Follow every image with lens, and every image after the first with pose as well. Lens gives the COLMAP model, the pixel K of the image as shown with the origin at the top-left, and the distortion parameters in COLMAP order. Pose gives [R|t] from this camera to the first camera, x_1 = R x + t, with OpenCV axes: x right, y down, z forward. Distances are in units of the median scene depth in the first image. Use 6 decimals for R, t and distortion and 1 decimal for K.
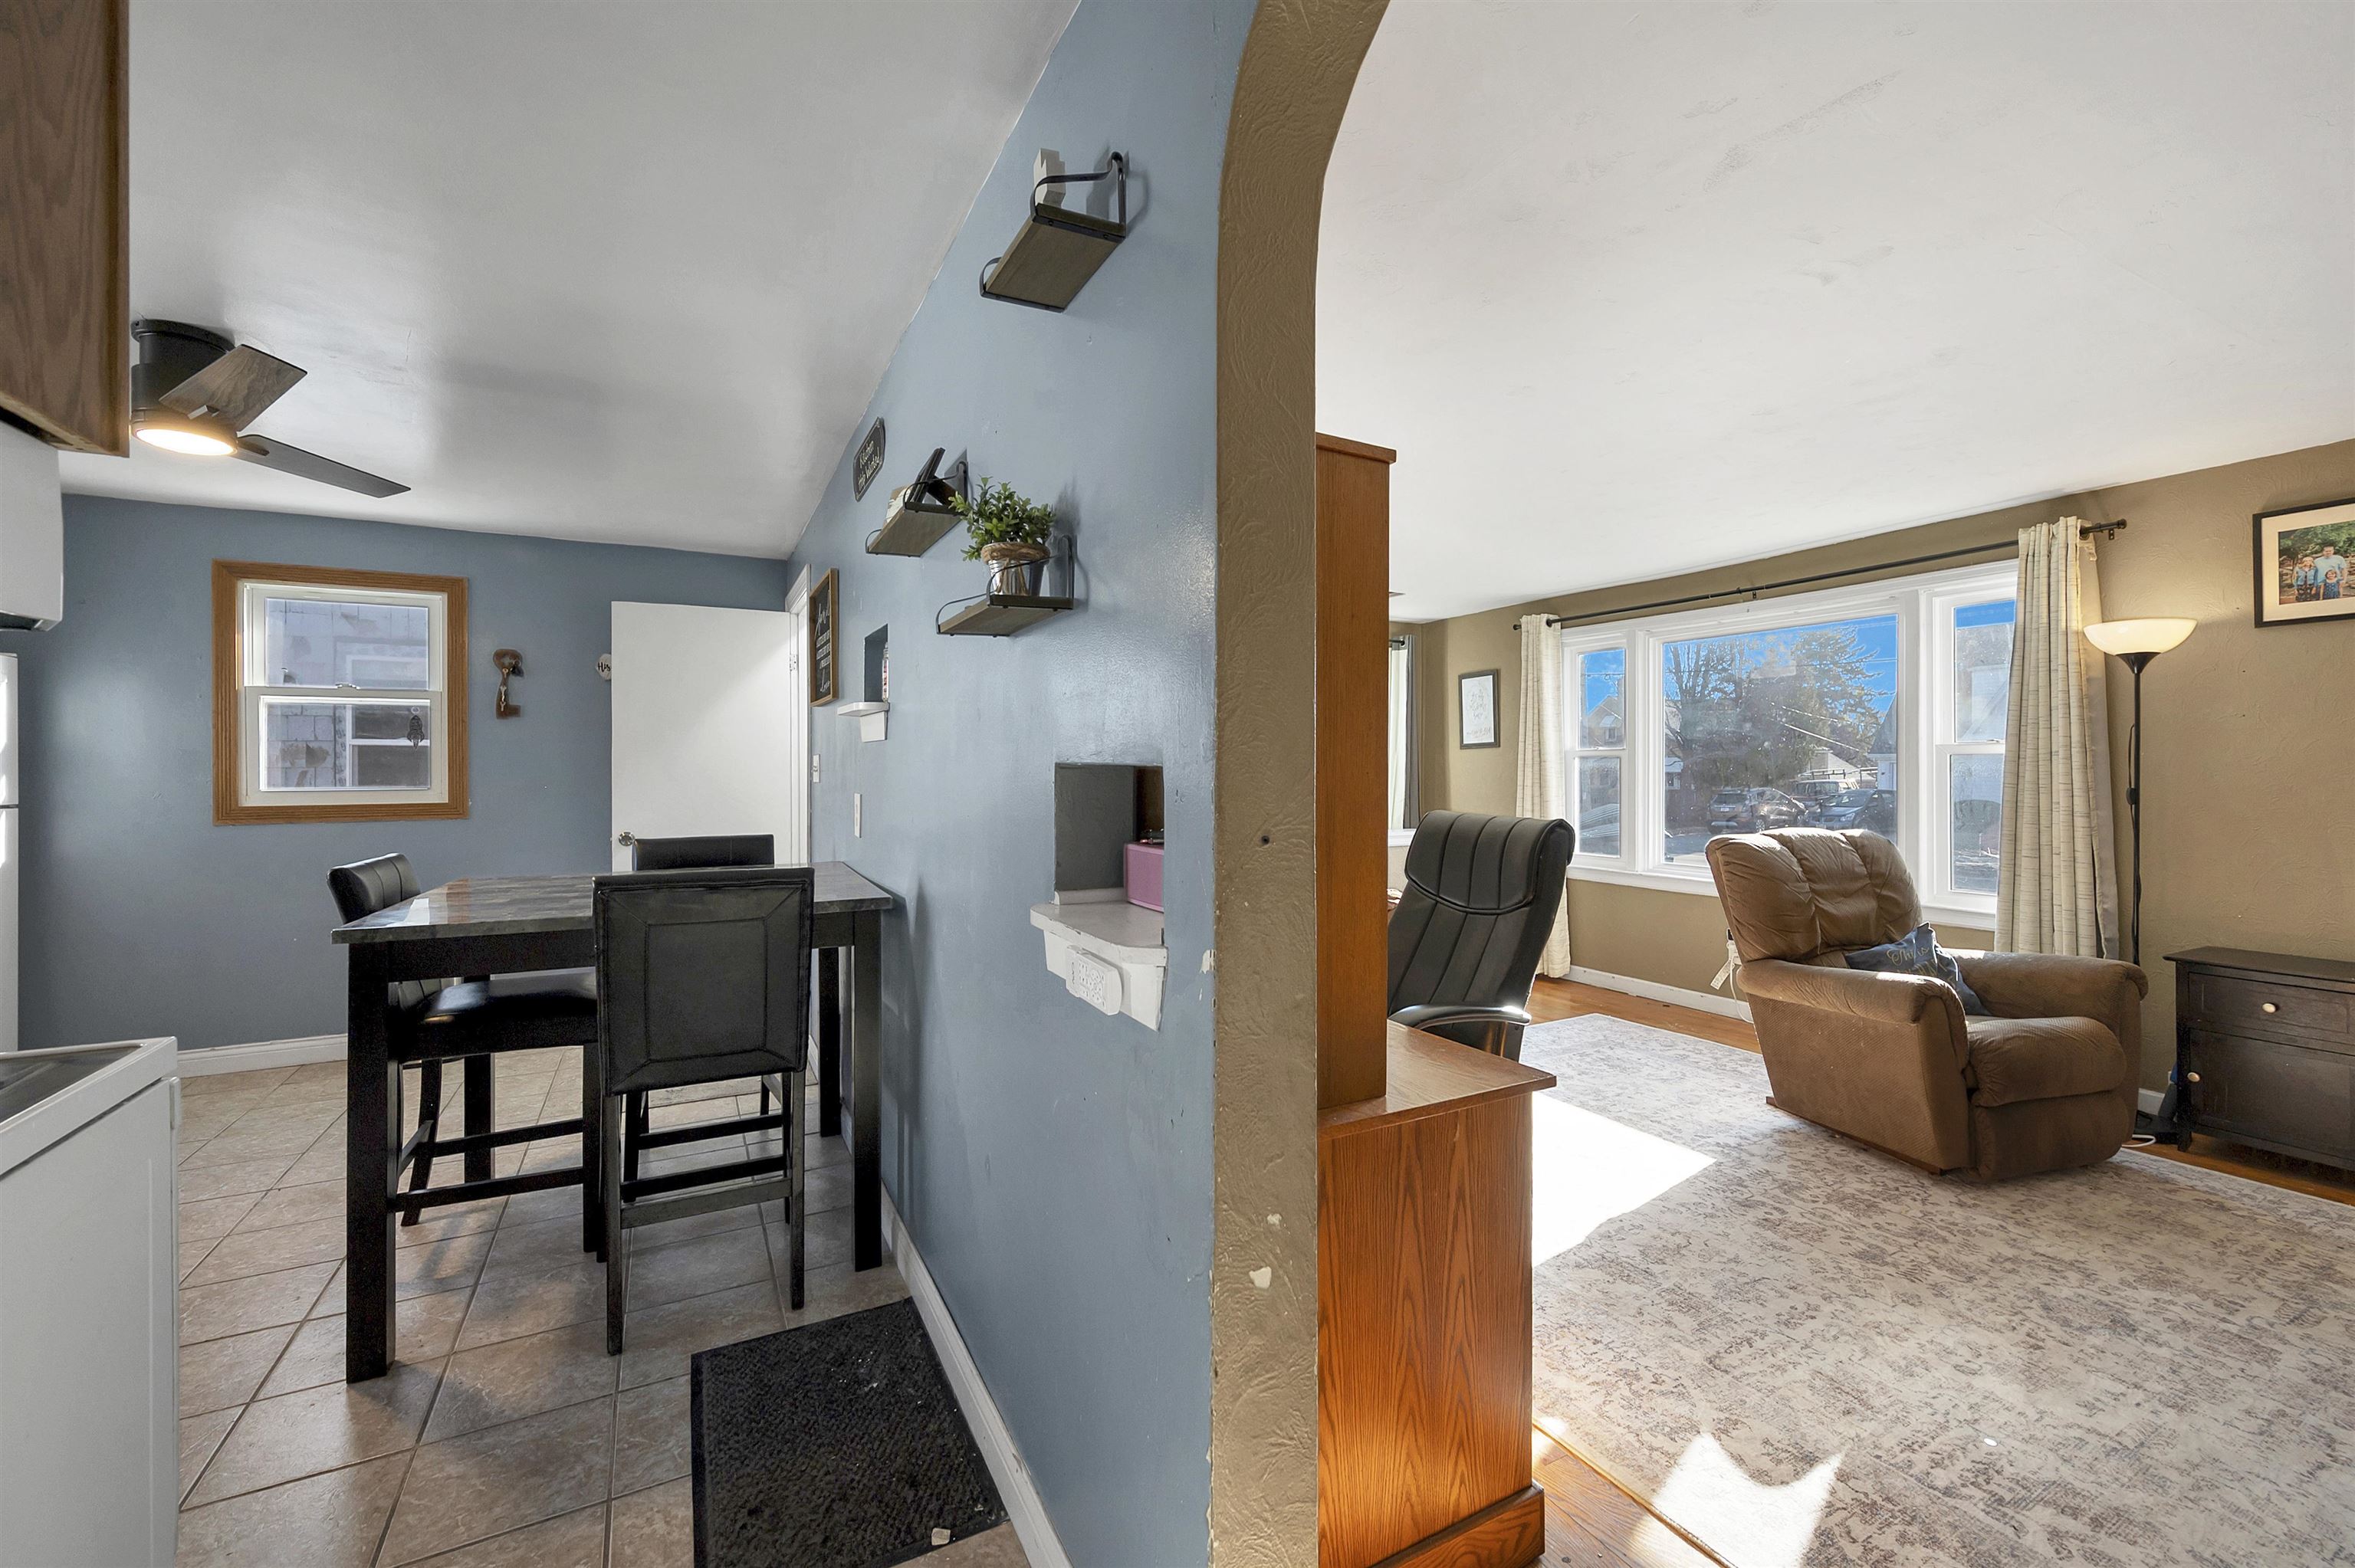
lens RADIAL K [[958.2, 0, 1192.5], [0, 958.2, 777.5], [0, 0, 1]] dist [-0.003584, 0.001417]
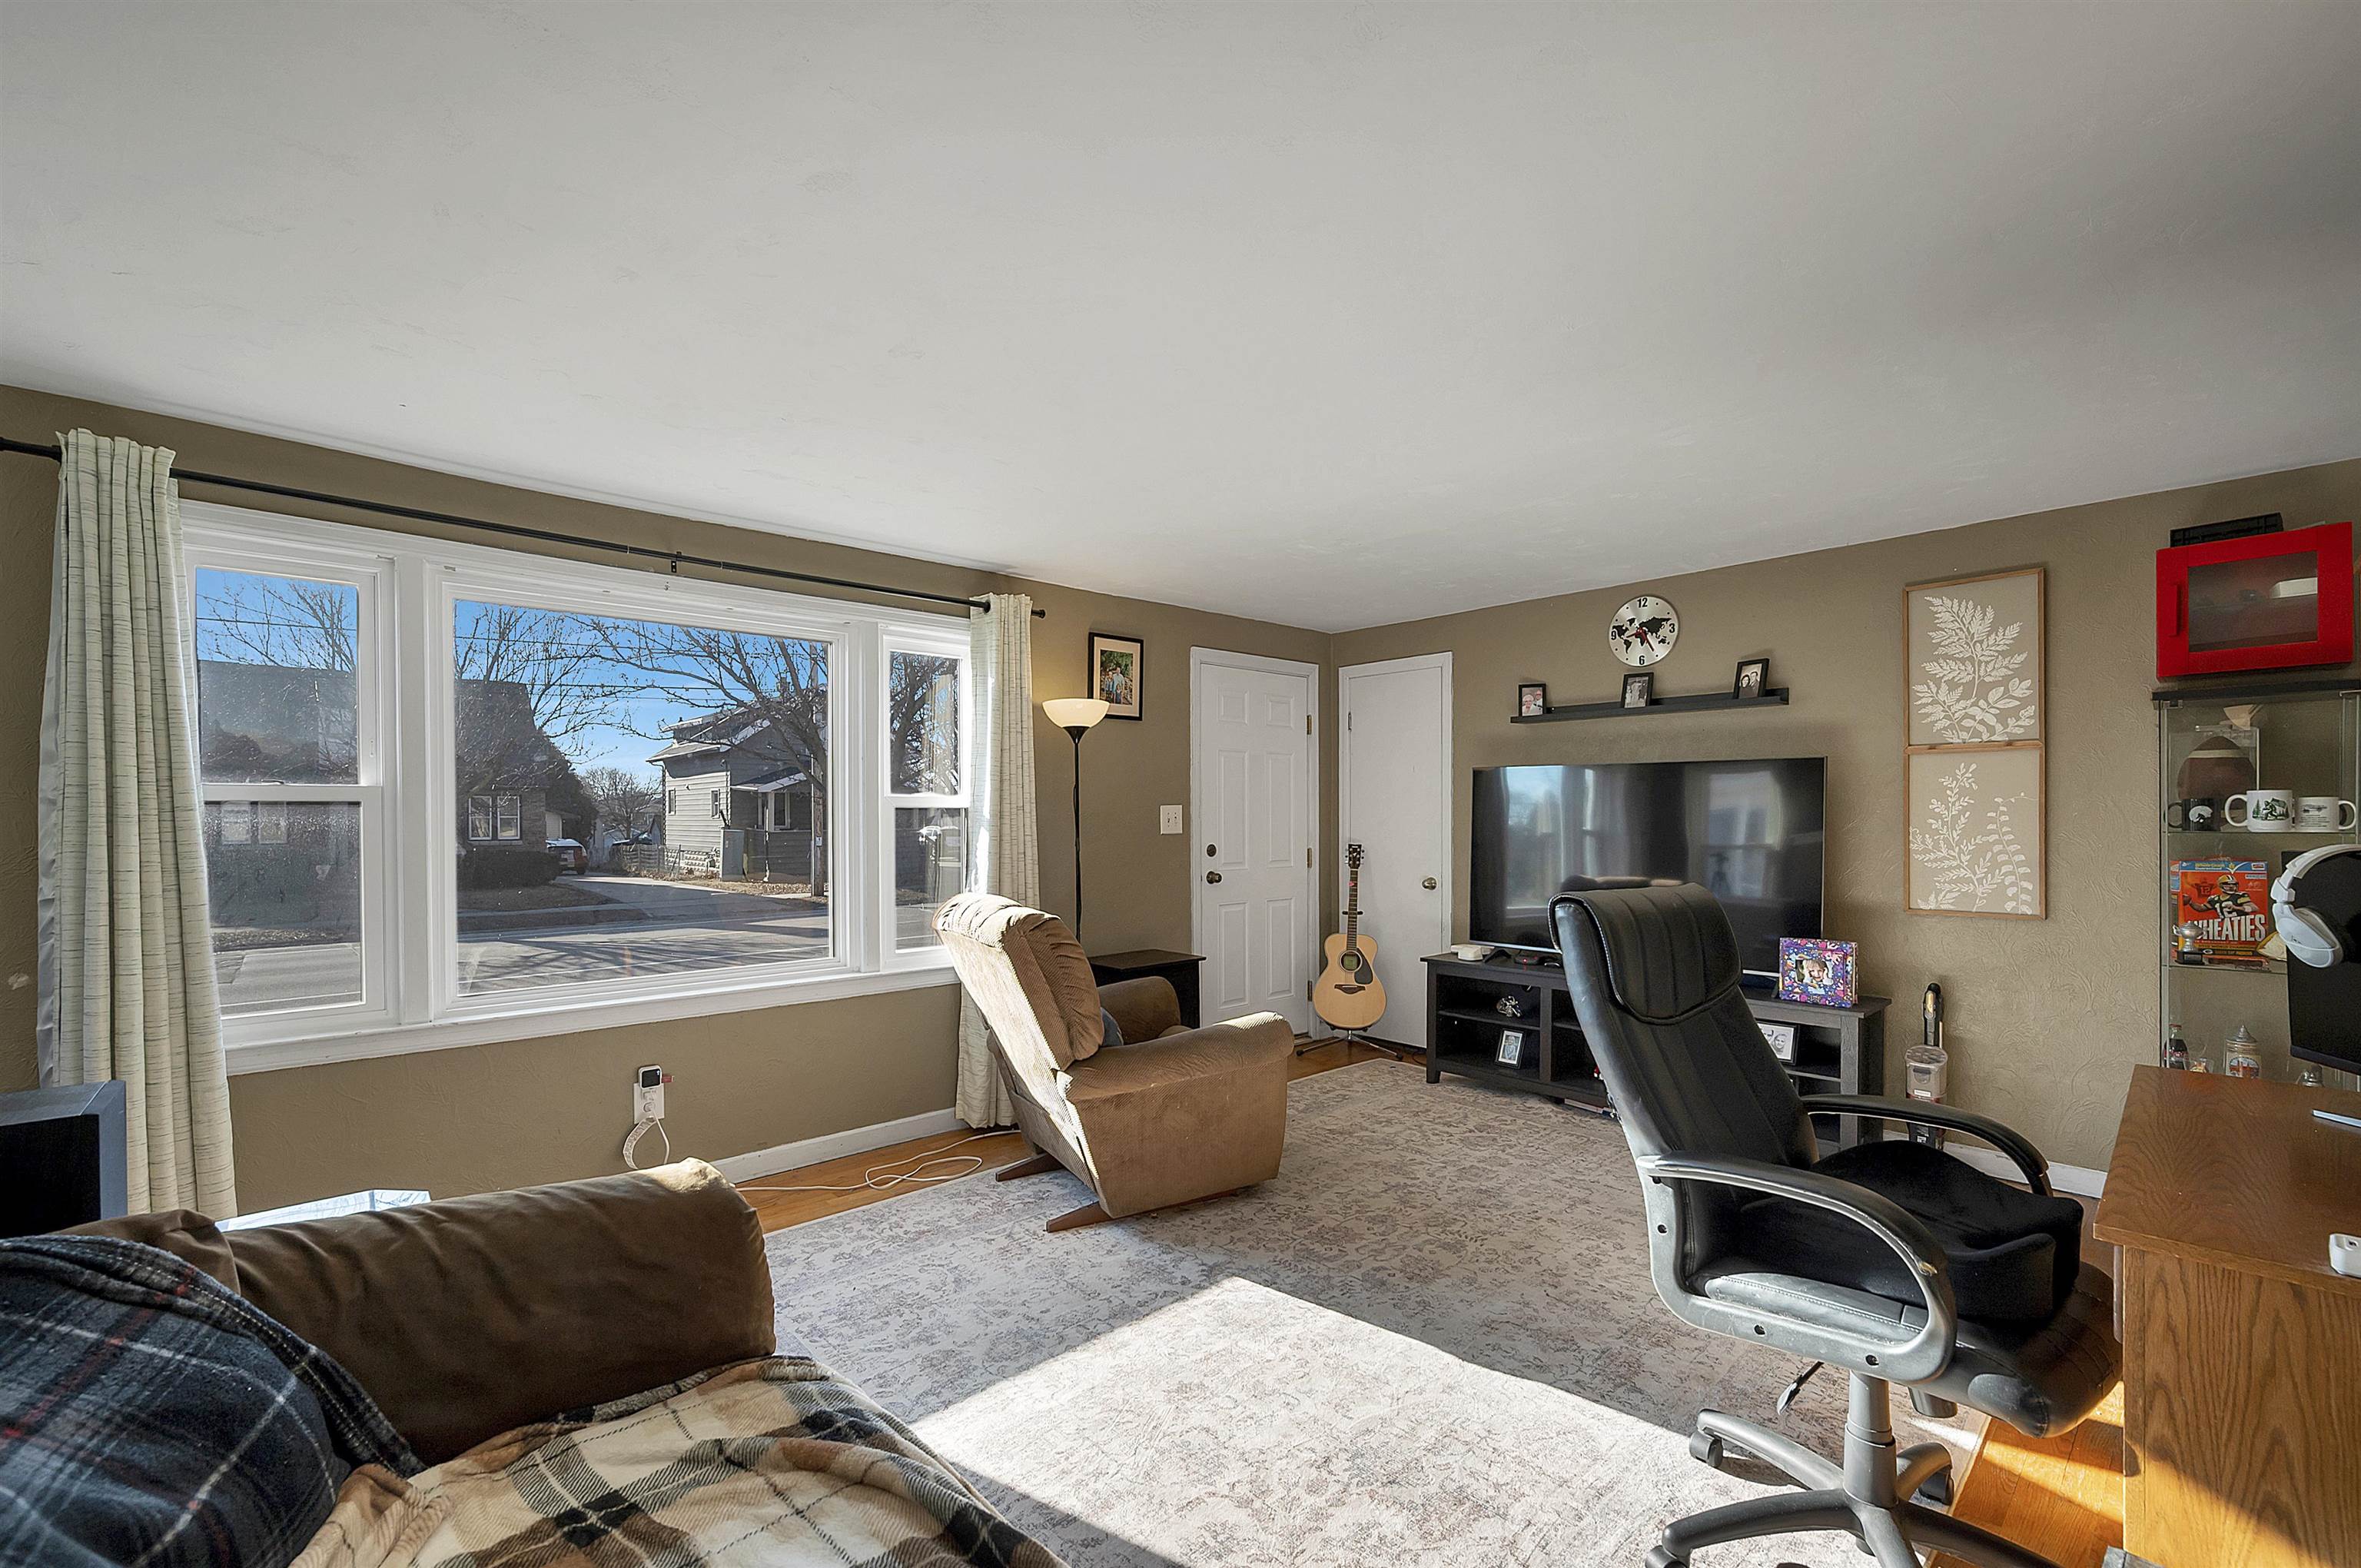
lens RADIAL K [[993.6, 0, 1191.8], [0, 993.6, 827.4], [0, 0, 1]] dist [0.001356, -0.000067]
pose [[-0.249669, -0.007909, 0.968299, -0.273837], [0.013434, 0.999842, 0.011631, -0.014983], [-0.968238, 0.015912, -0.249524, 1.197322]]
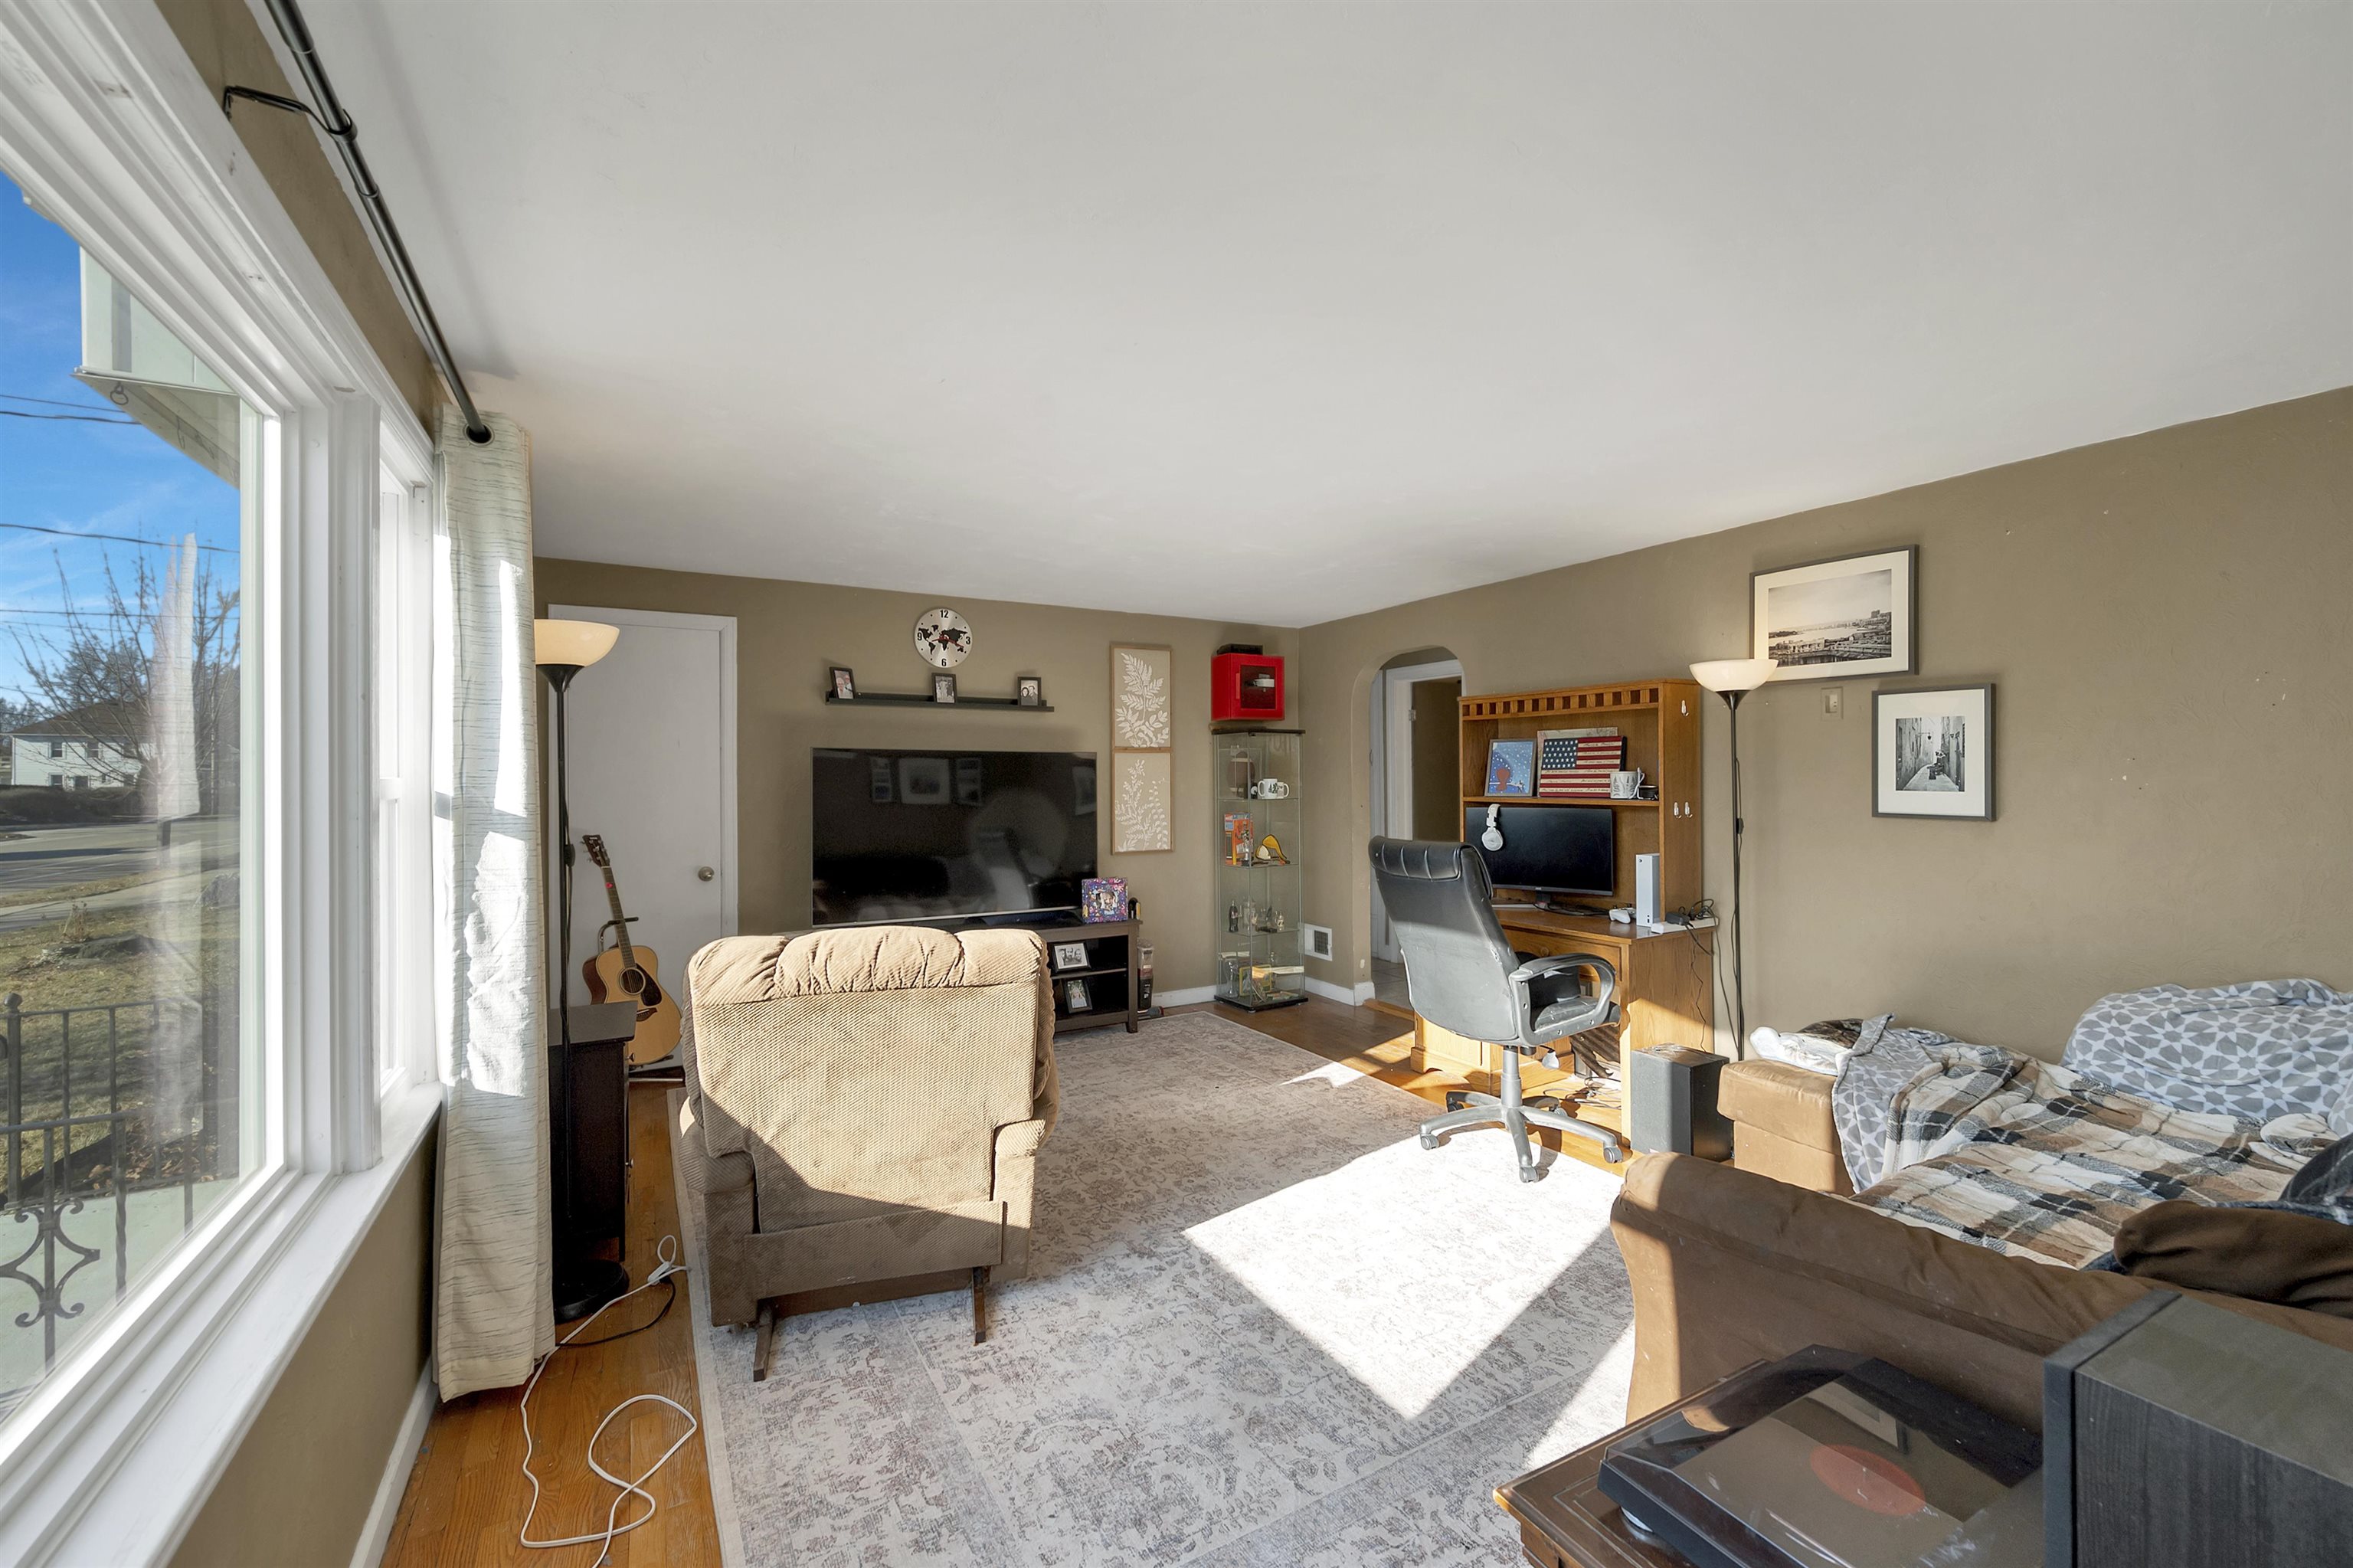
lens RADIAL K [[957.6, 0, 1189.6], [0, 957.6, 783.3], [0, 0, 1]] dist [-0.003584, 0.001417]
pose [[-0.999369, 0.008341, -0.034527, 0.530252], [0.007742, 0.999818, 0.017460, -0.047982], [0.034666, 0.017181, -0.999251, 1.802943]]
